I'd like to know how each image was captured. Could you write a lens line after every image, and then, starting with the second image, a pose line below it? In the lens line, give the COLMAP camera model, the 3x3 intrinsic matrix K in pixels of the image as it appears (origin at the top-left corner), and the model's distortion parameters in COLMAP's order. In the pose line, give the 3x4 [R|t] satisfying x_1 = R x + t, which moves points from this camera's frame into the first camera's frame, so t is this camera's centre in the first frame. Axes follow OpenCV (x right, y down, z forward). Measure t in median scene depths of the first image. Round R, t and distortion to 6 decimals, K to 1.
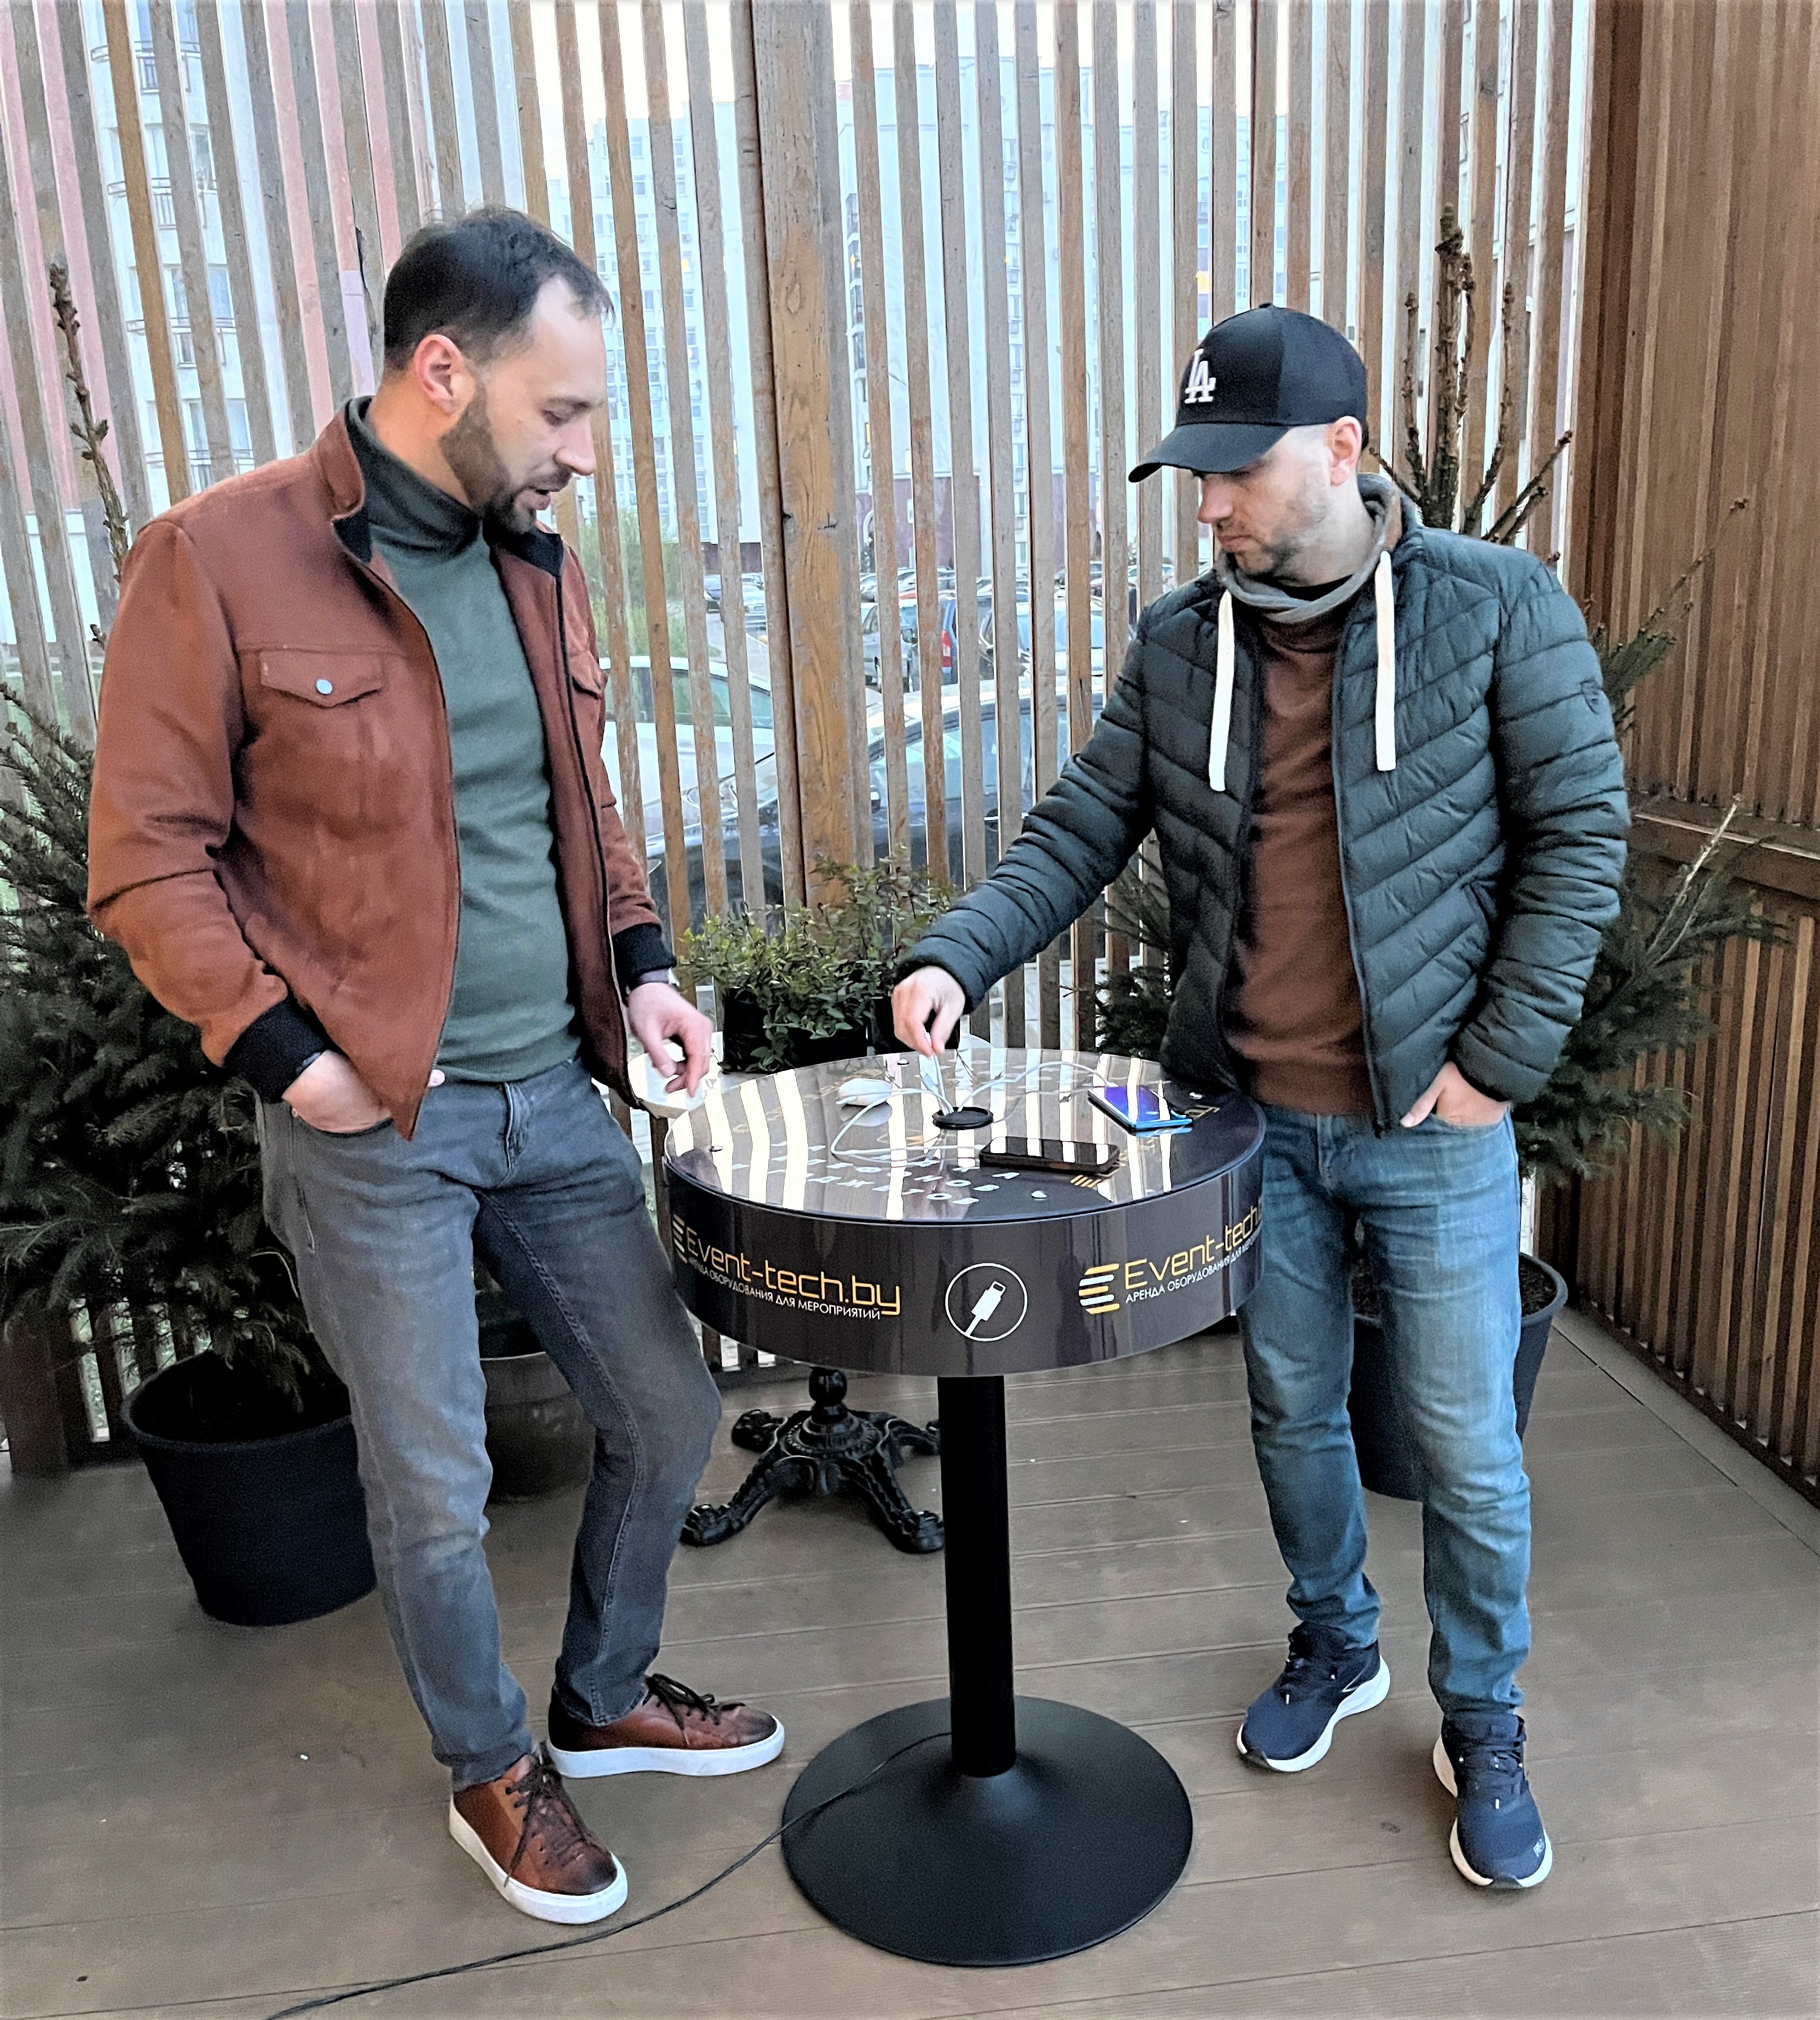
lens RADIAL K [[1876.0, 0, 901.5], [0, 1876.0, 1023.7], [0, 0, 1]] dist [0.034990, 0.002988]
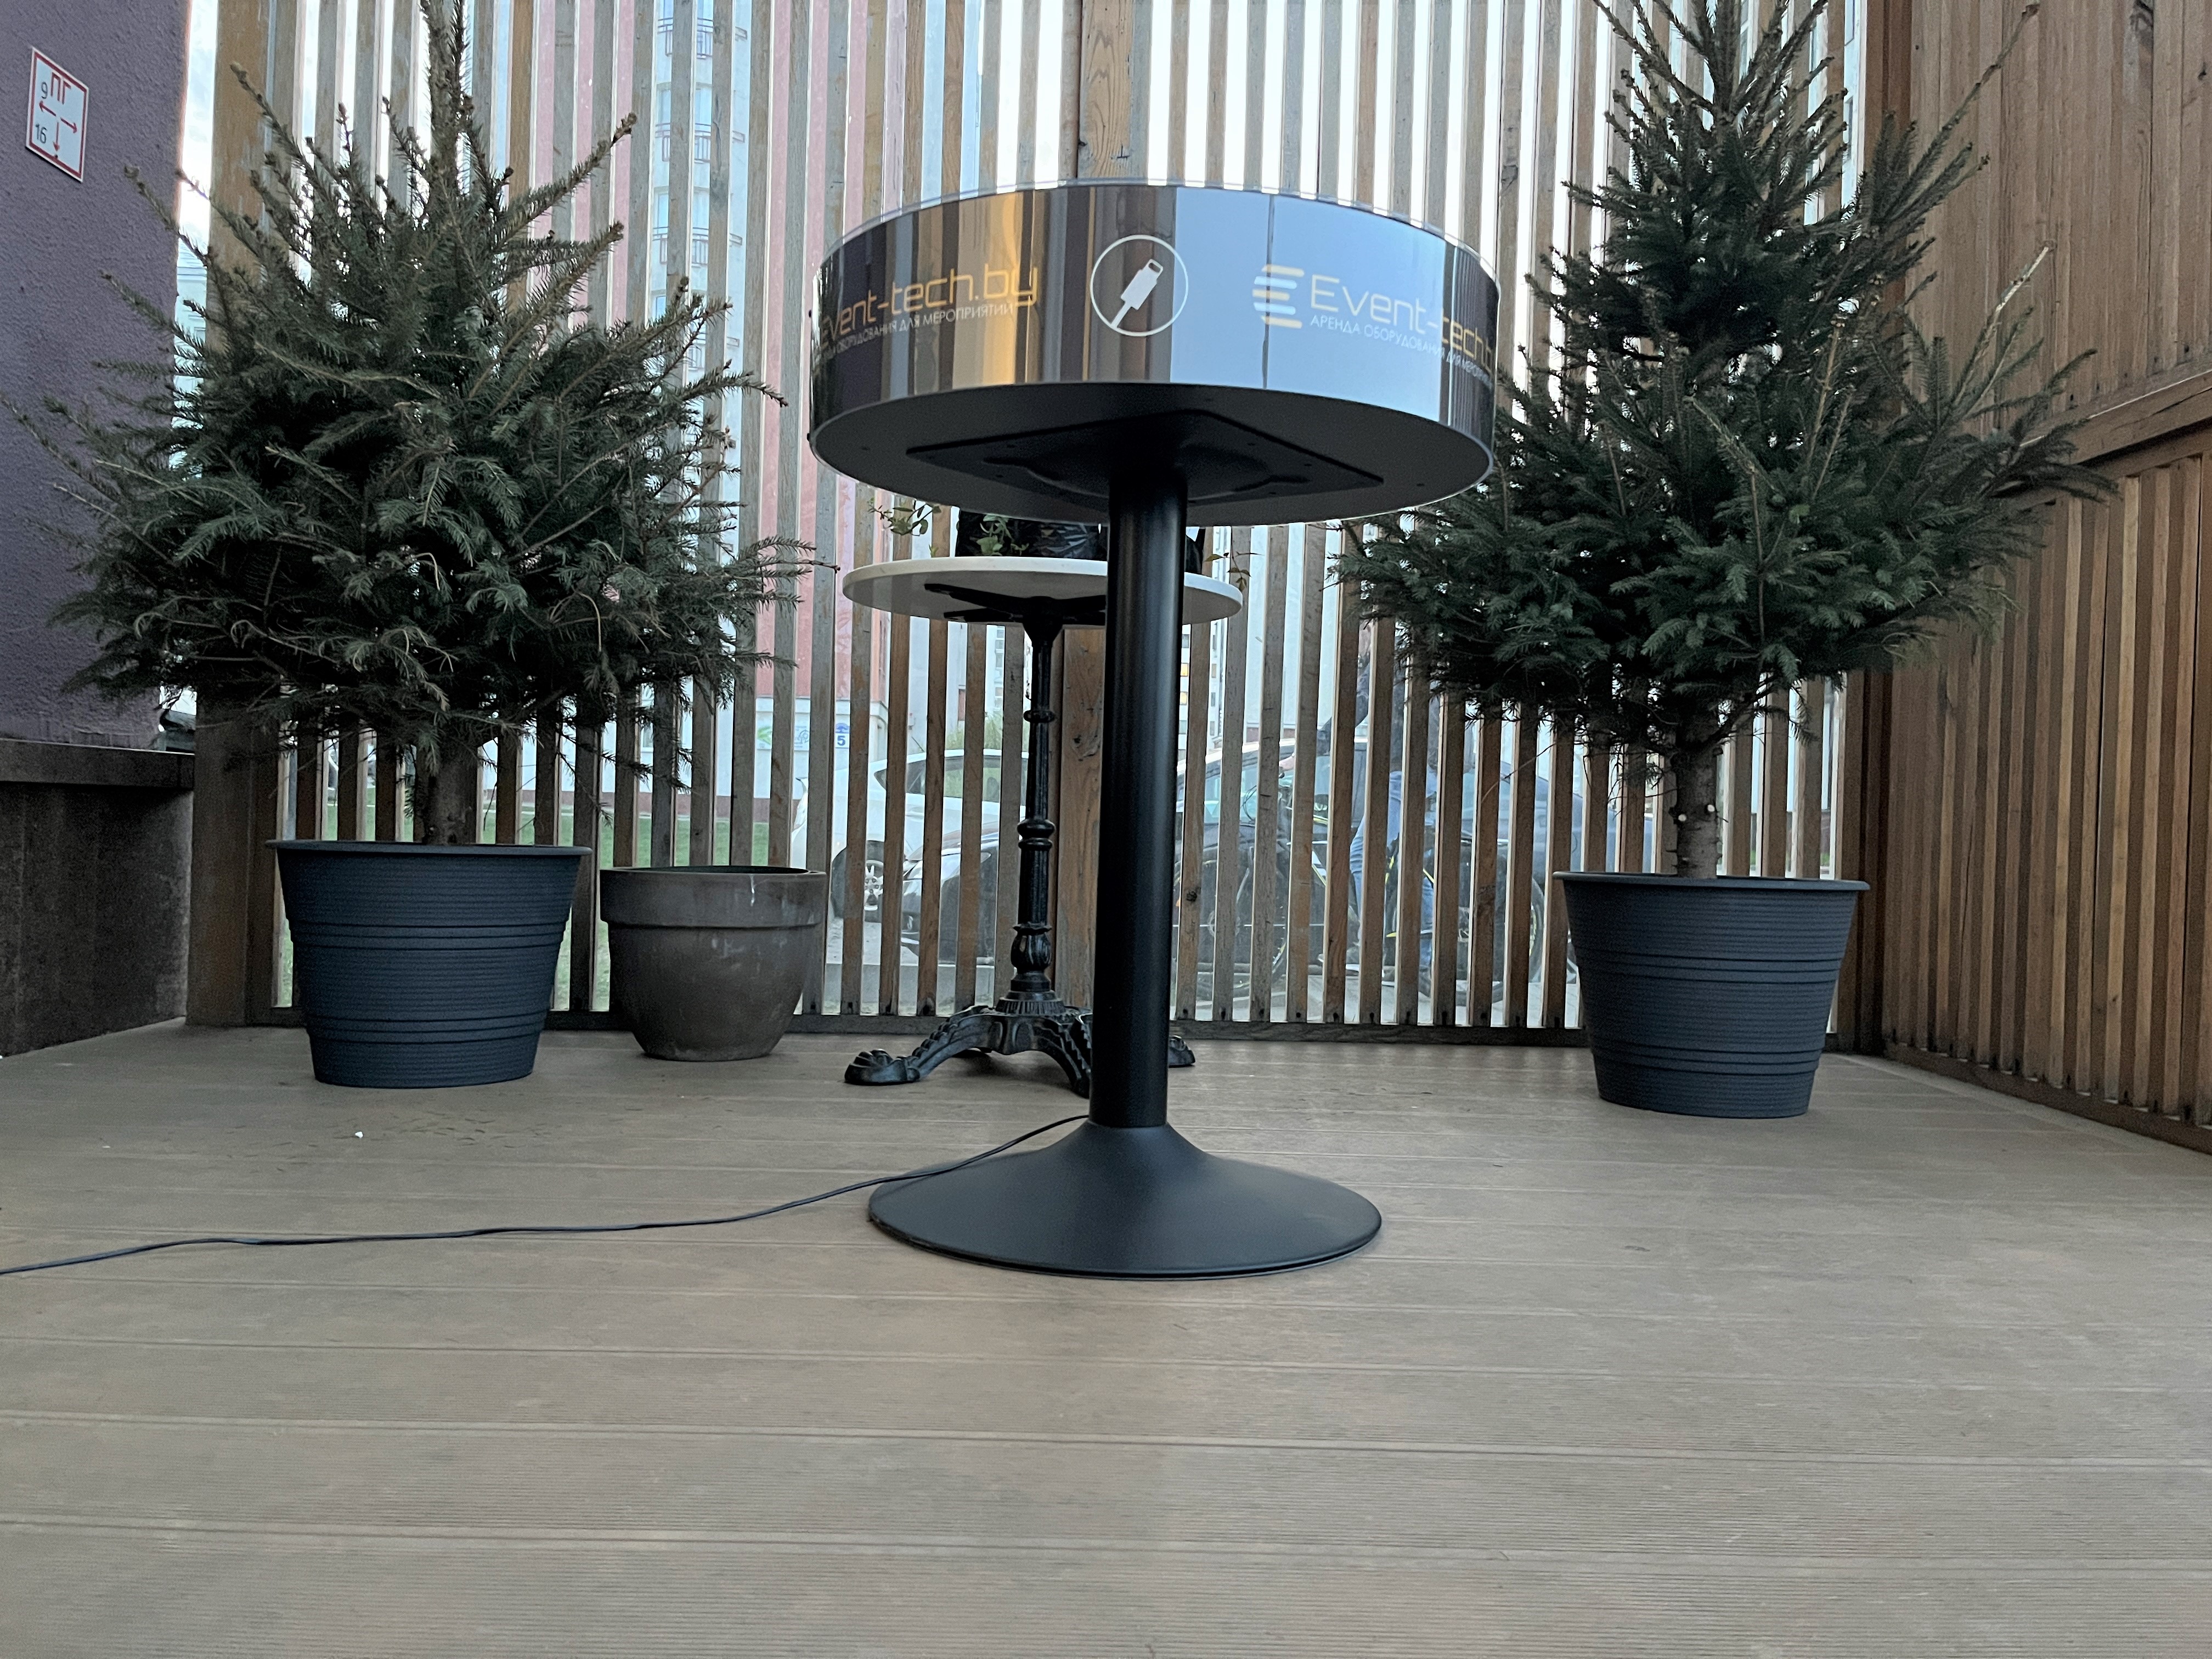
lens RADIAL K [[1677.1, 0, 1106.0], [0, 1677.1, 829.5], [0, 0, 1]] dist [0.038561, -0.003691]
pose [[0.992759, 0.073878, -0.094719, 0.091334], [-0.095062, 0.965231, -0.243502, 0.432637], [0.073436, 0.250743, 0.965264, 0.260444]]
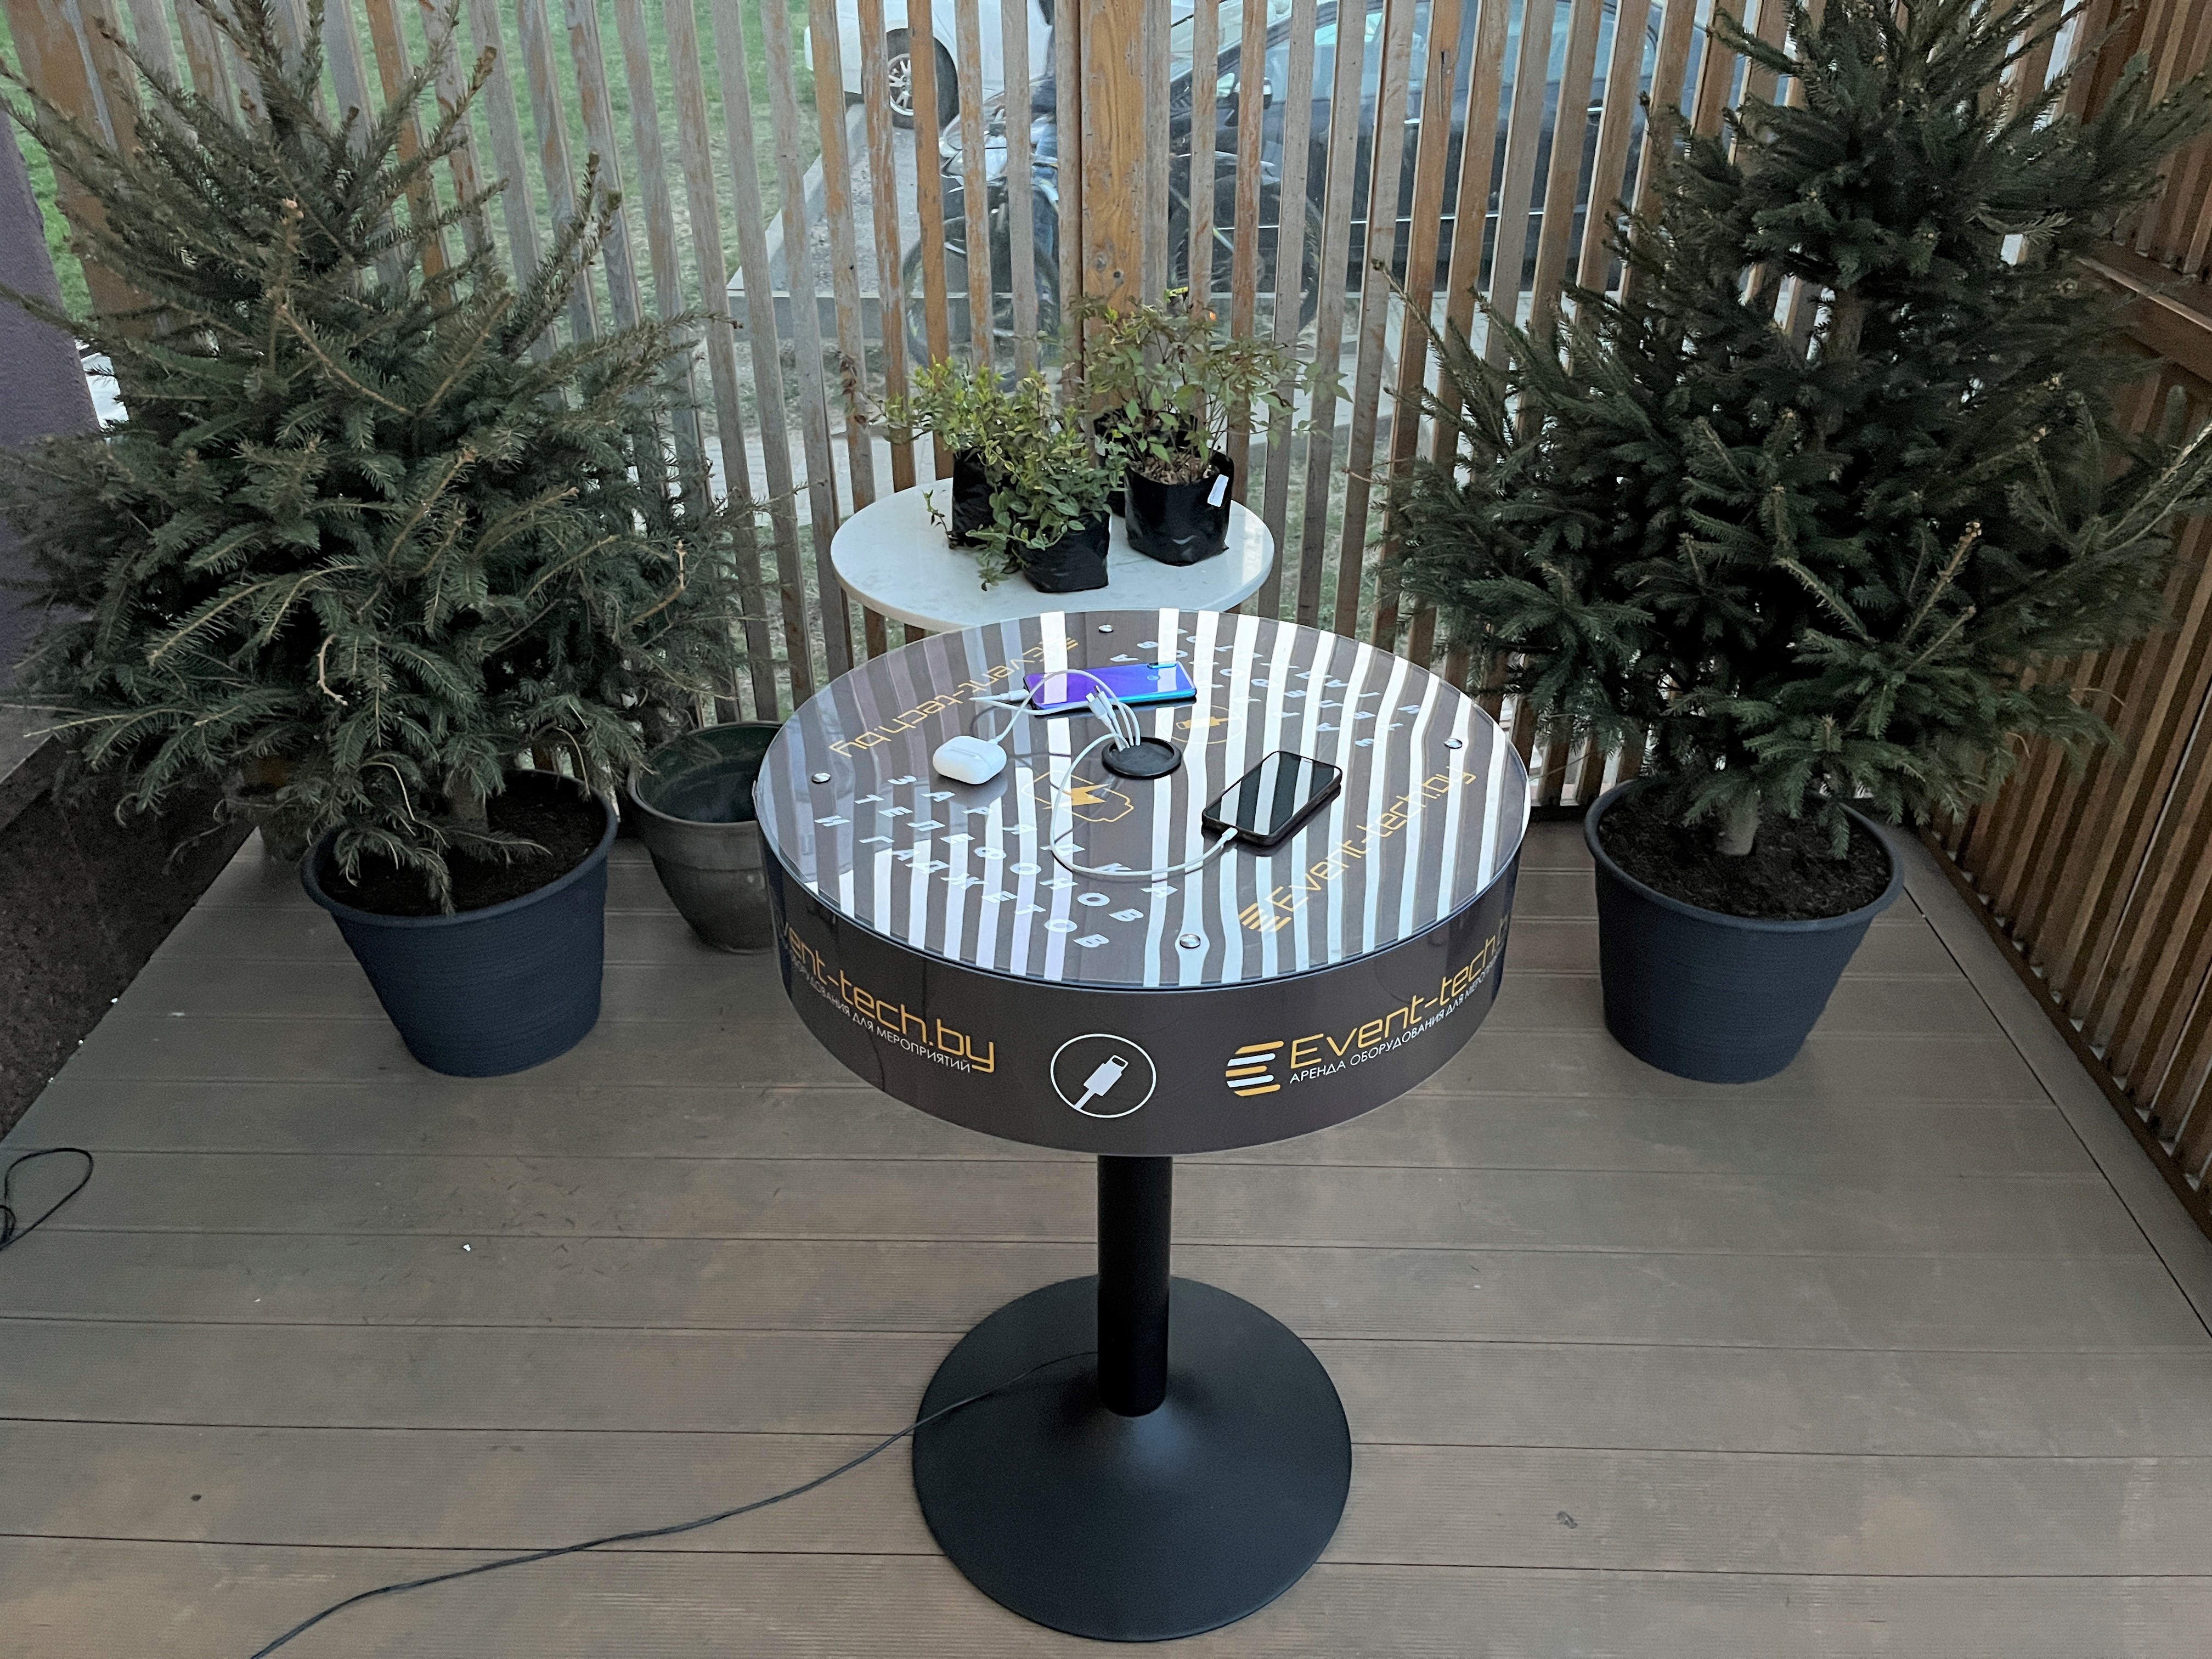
lens RADIAL K [[1677.1, 0, 1106.0], [0, 1677.1, 829.5], [0, 0, 1]] dist [0.038561, -0.003691]
pose [[0.990232, 0.103235, -0.093722, 0.077274], [-0.068134, 0.944716, 0.320733, -0.128981], [0.121651, -0.311214, 0.942521, 0.293779]]
